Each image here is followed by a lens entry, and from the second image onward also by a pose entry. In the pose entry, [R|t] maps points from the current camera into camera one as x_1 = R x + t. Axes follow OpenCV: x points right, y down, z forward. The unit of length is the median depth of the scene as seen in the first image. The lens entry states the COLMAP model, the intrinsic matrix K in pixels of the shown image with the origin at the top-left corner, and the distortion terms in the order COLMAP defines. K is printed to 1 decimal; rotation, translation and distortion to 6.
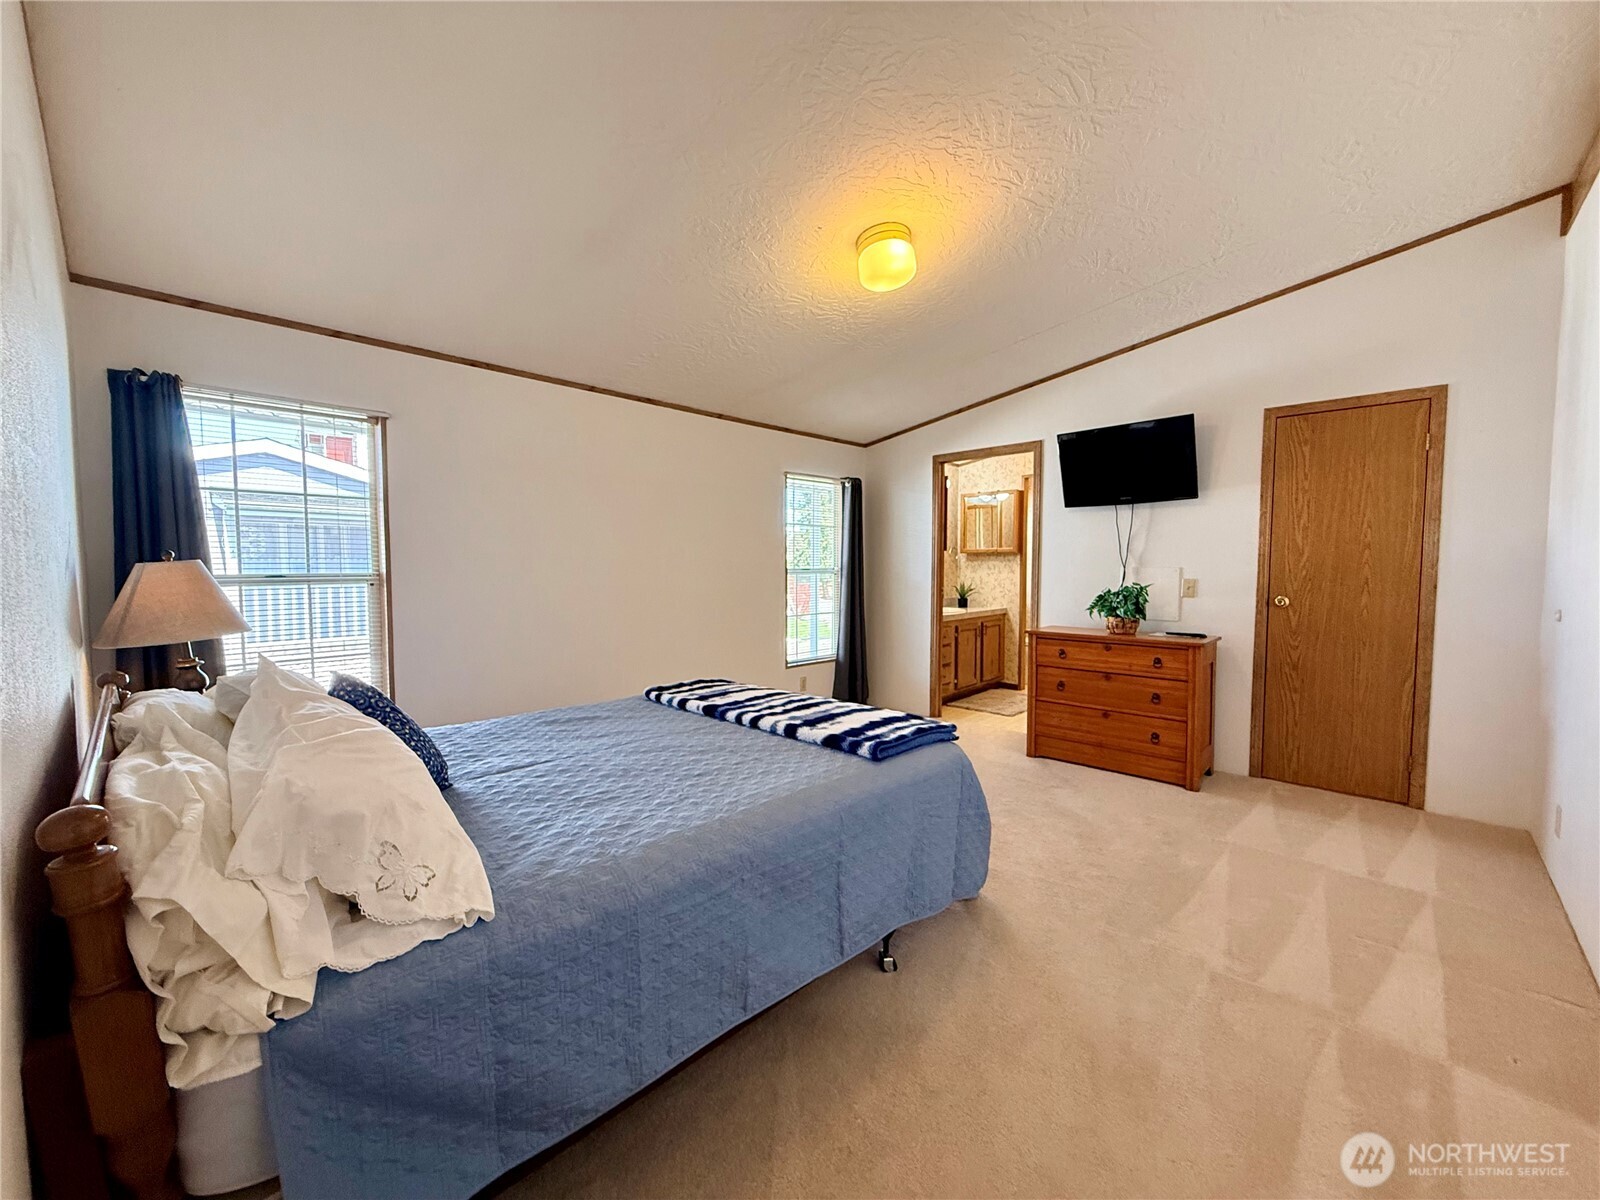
lens RADIAL K [[637.7, 0, 796.8], [0, 637.7, 603.2], [0, 0, 1]] dist [-0.002017, 0.000123]
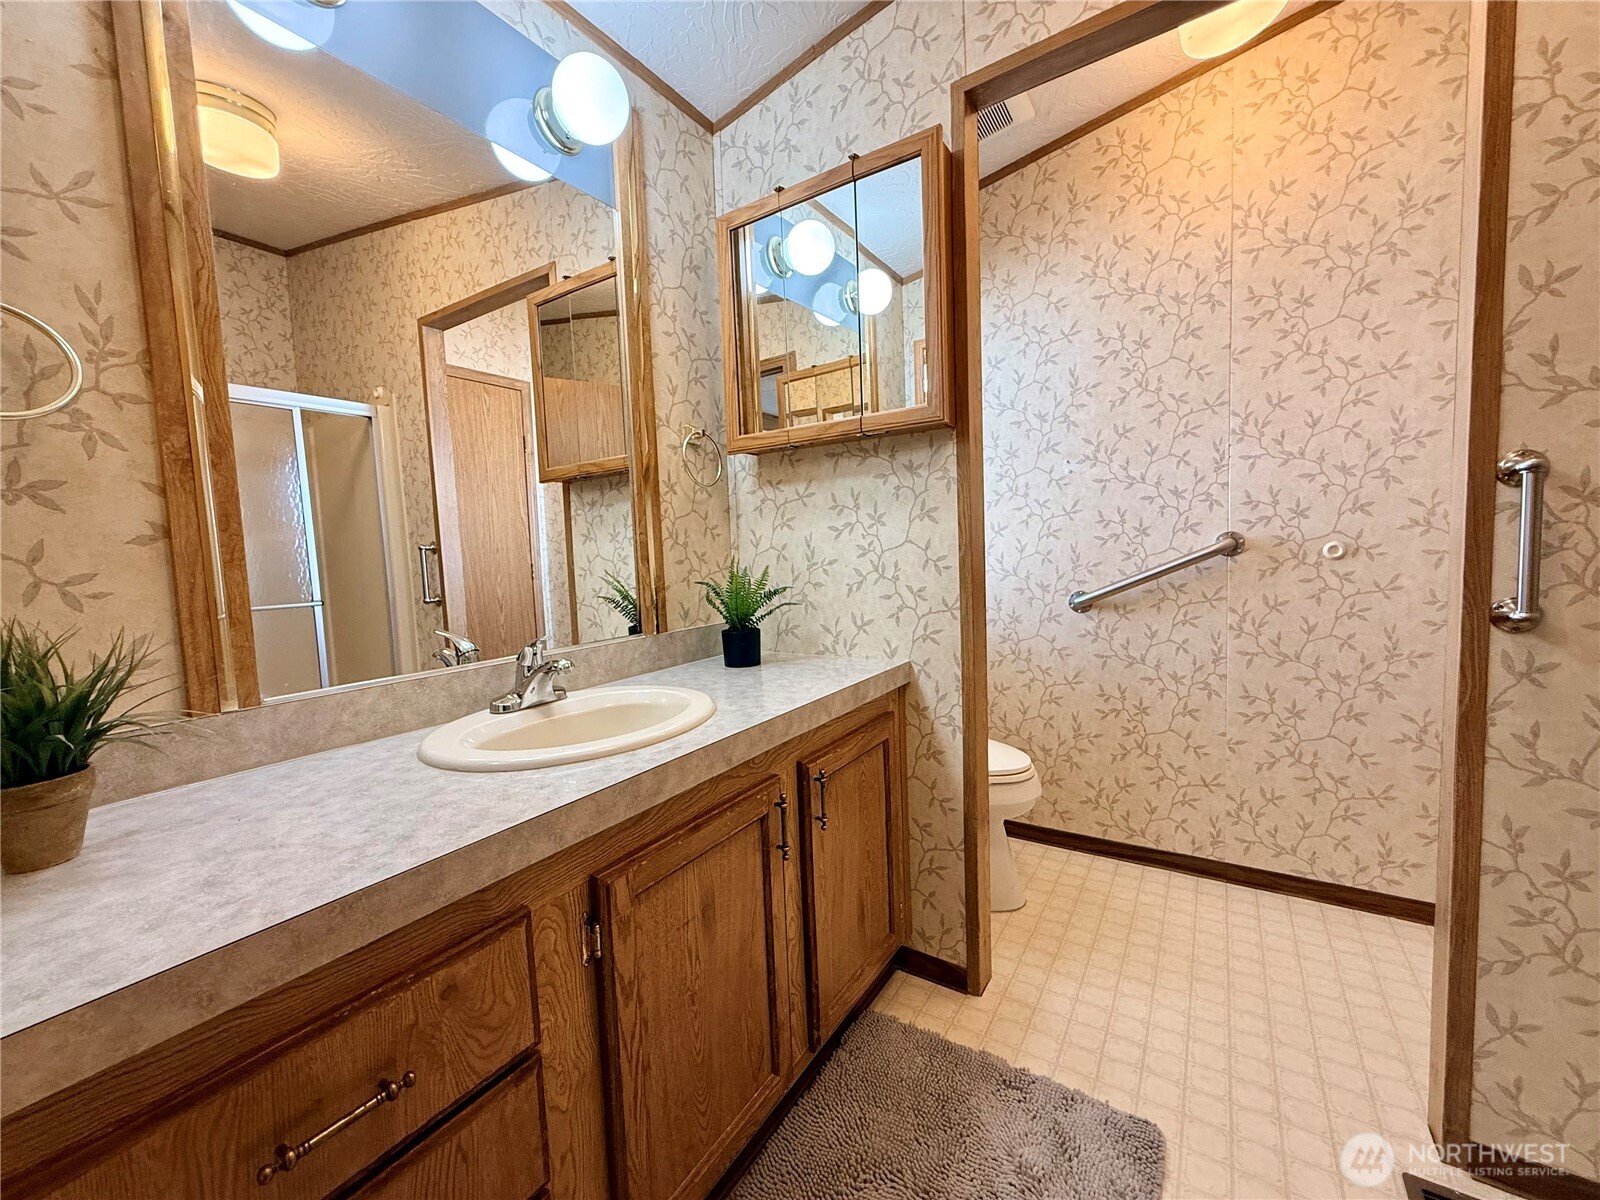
lens RADIAL K [[637.7, 0, 802.4], [0, 637.7, 602.3], [0, 0, 1]] dist [-0.002017, 0.000123]
pose [[0.982033, -0.047597, 0.182610, 0.244431], [0.044265, 0.998771, 0.022282, -0.022880], [-0.183446, -0.013799, 0.982933, 0.766425]]
